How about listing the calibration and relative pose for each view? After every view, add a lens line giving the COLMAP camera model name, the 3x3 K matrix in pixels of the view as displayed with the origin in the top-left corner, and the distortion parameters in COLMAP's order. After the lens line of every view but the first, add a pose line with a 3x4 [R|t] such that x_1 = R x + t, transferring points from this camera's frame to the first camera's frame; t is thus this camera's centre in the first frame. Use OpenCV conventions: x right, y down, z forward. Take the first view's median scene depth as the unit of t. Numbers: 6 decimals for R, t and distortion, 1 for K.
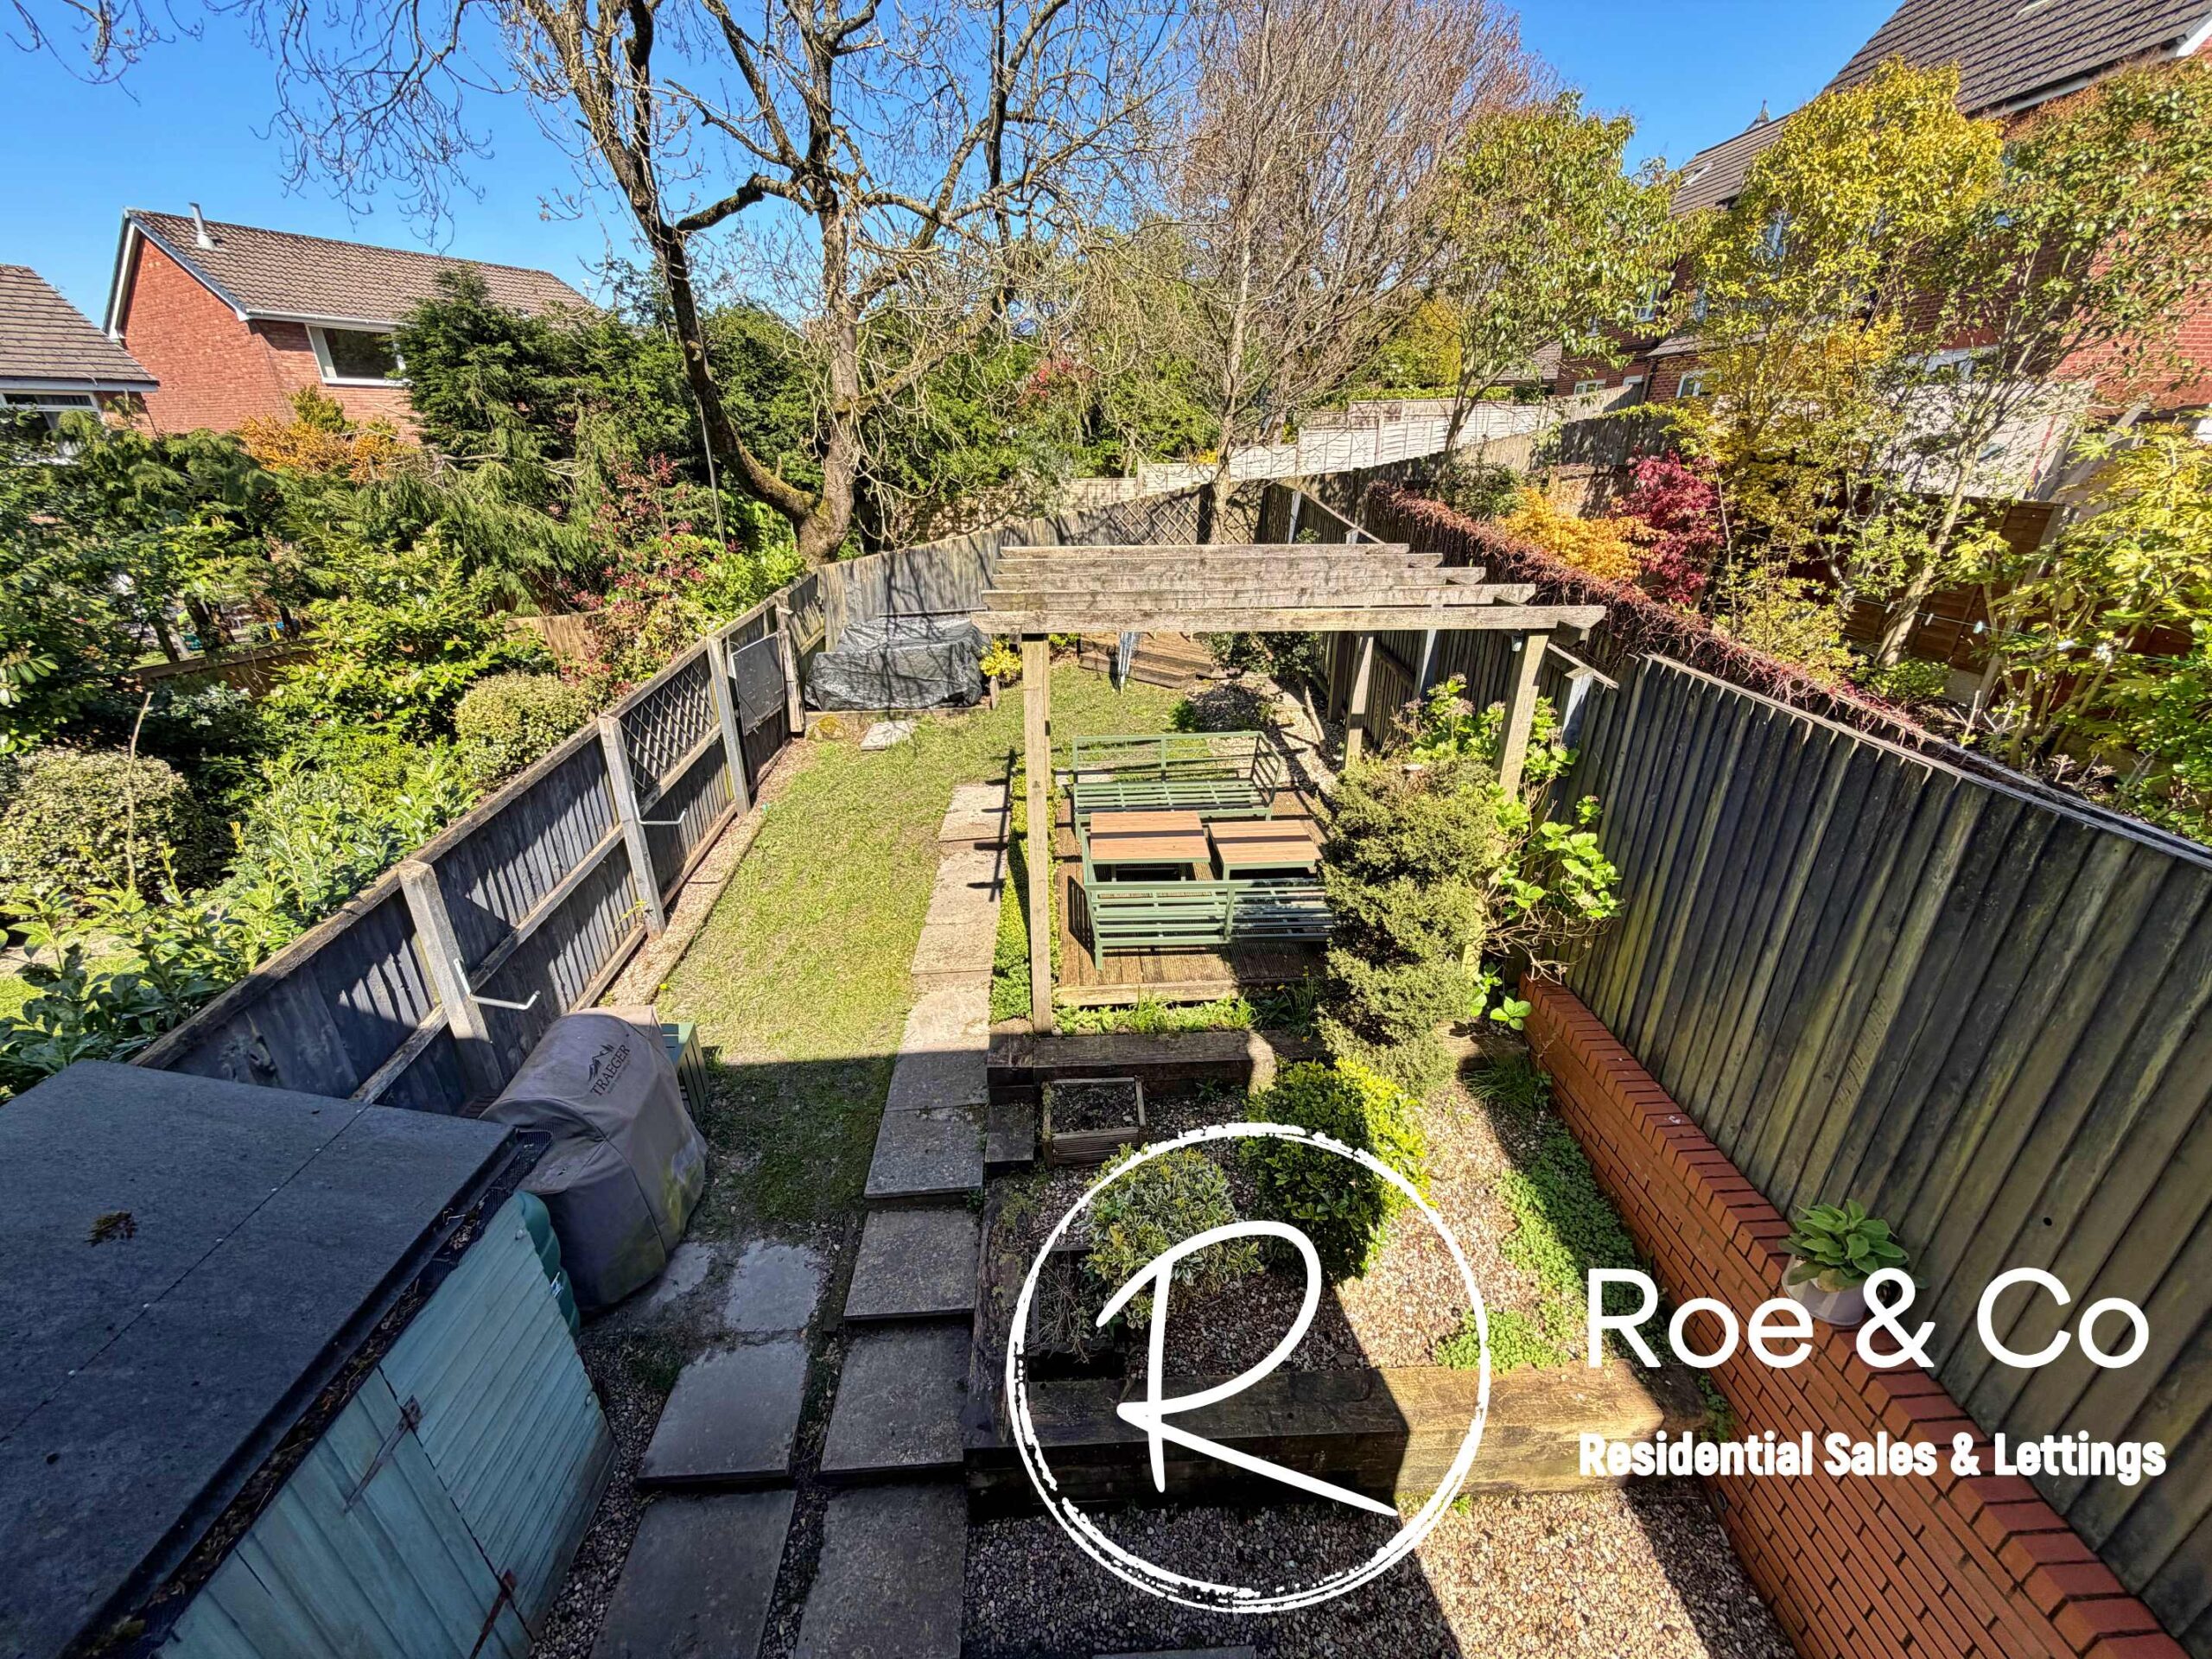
lens RADIAL K [[878.9, 0, 1097.6], [0, 878.9, 834.0], [0, 0, 1]] dist [-0.000091, 0.001651]
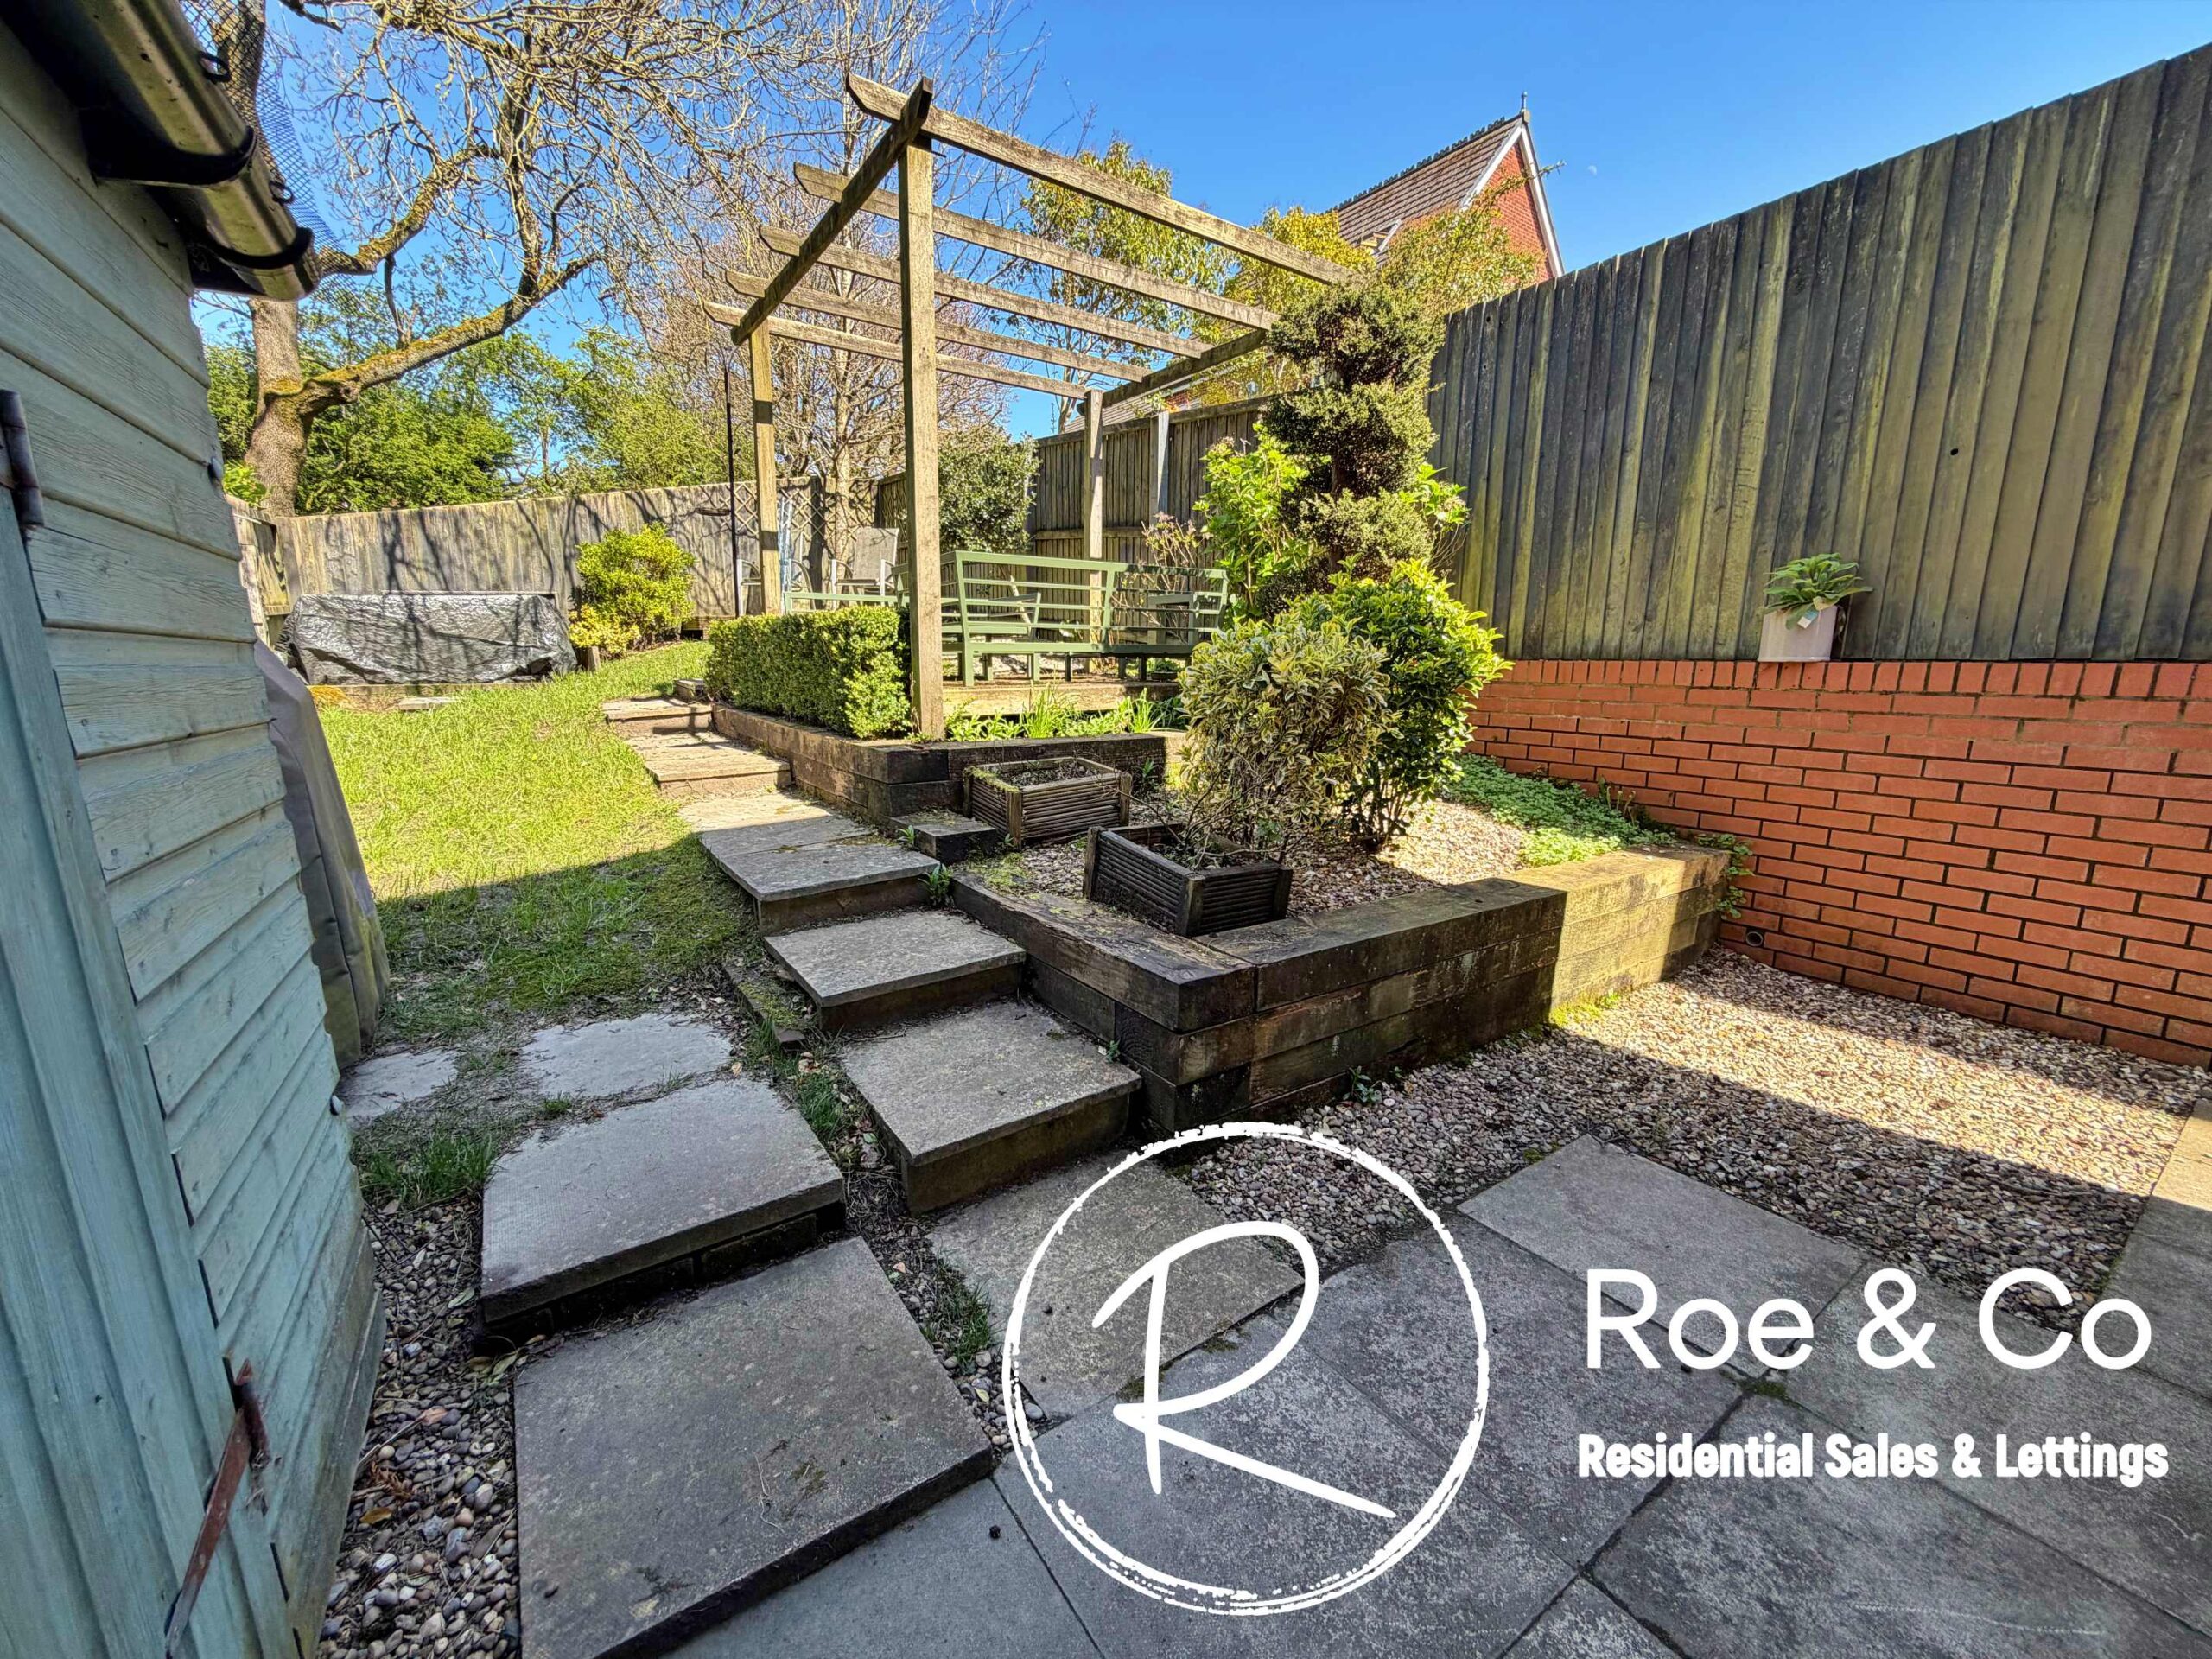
lens RADIAL K [[878.9, 0, 1099.3], [0, 878.9, 817.6], [0, 0, 1]] dist [-0.000091, 0.001651]
pose [[0.848450, -0.076858, 0.523666, -0.375063], [0.201468, 0.961817, -0.185255, 0.509942], [-0.489432, 0.262681, 0.831537, 0.371167]]
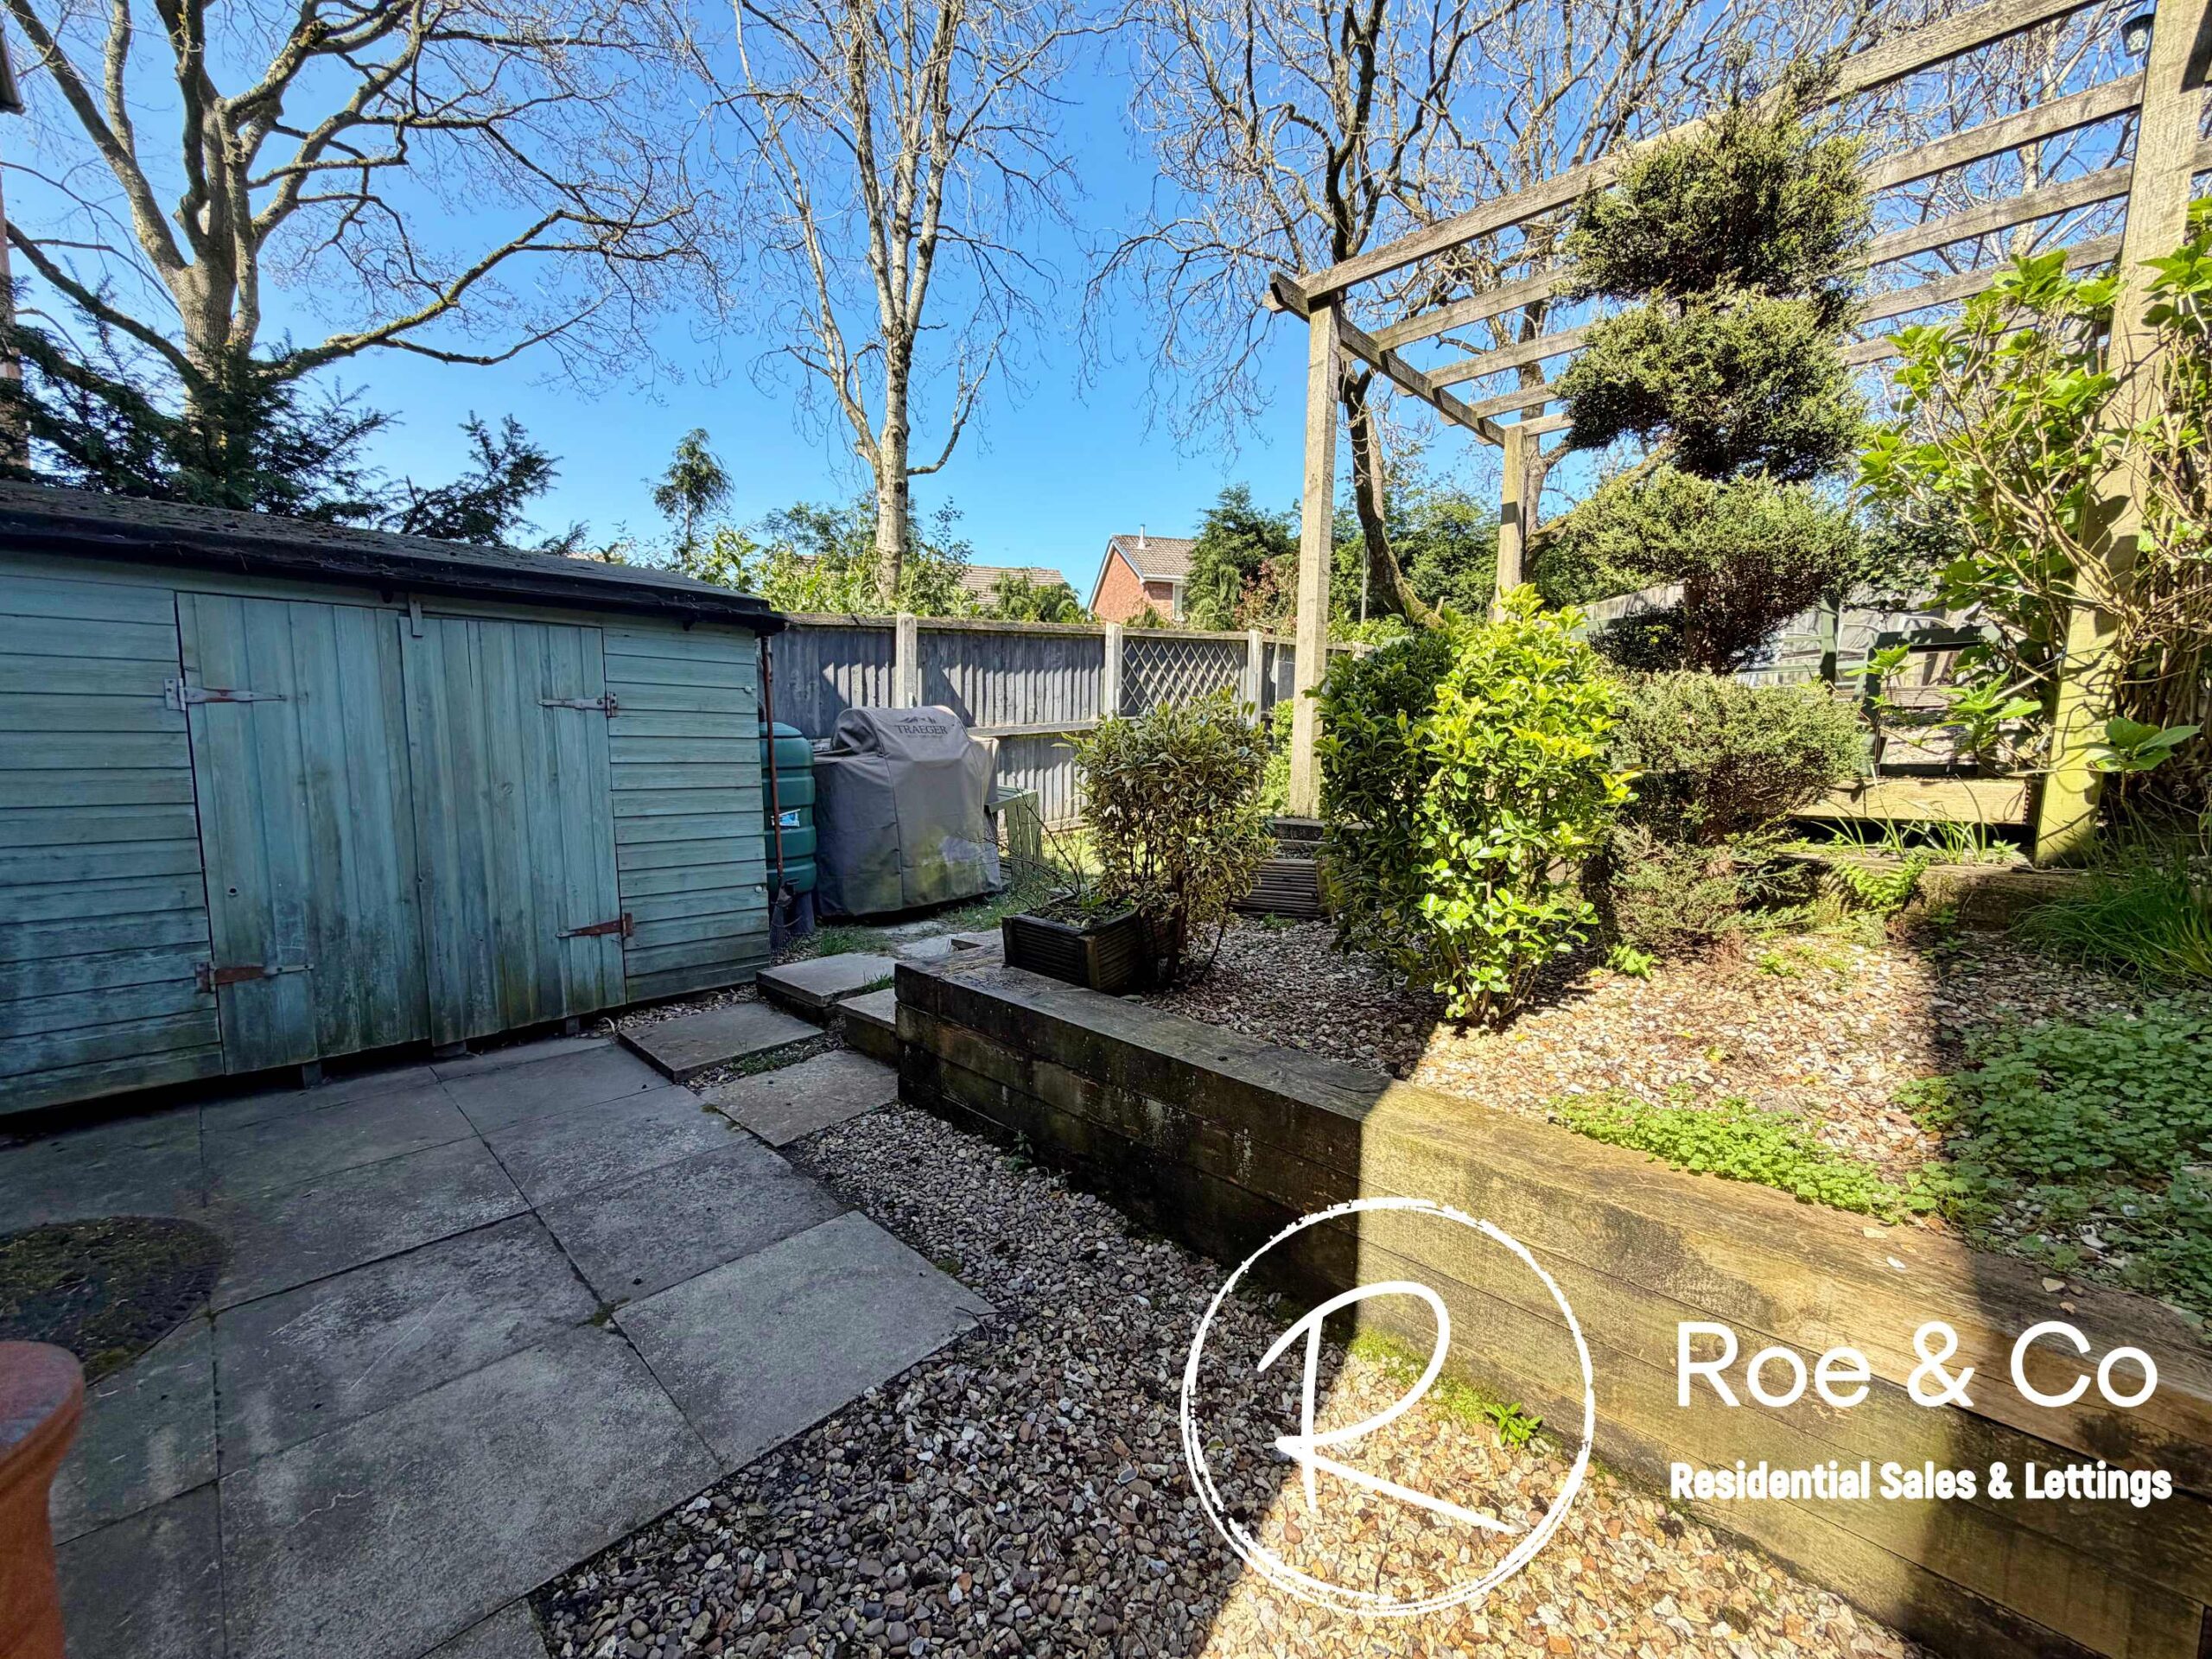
lens RADIAL K [[878.9, 0, 1100.3], [0, 878.9, 832.1], [0, 0, 1]] dist [-0.000091, 0.001651]
pose [[0.692920, 0.087543, -0.715680, 0.429505], [-0.307596, 0.933634, -0.183611, 0.499413], [0.652109, 0.347368, 0.673862, 0.377862]]
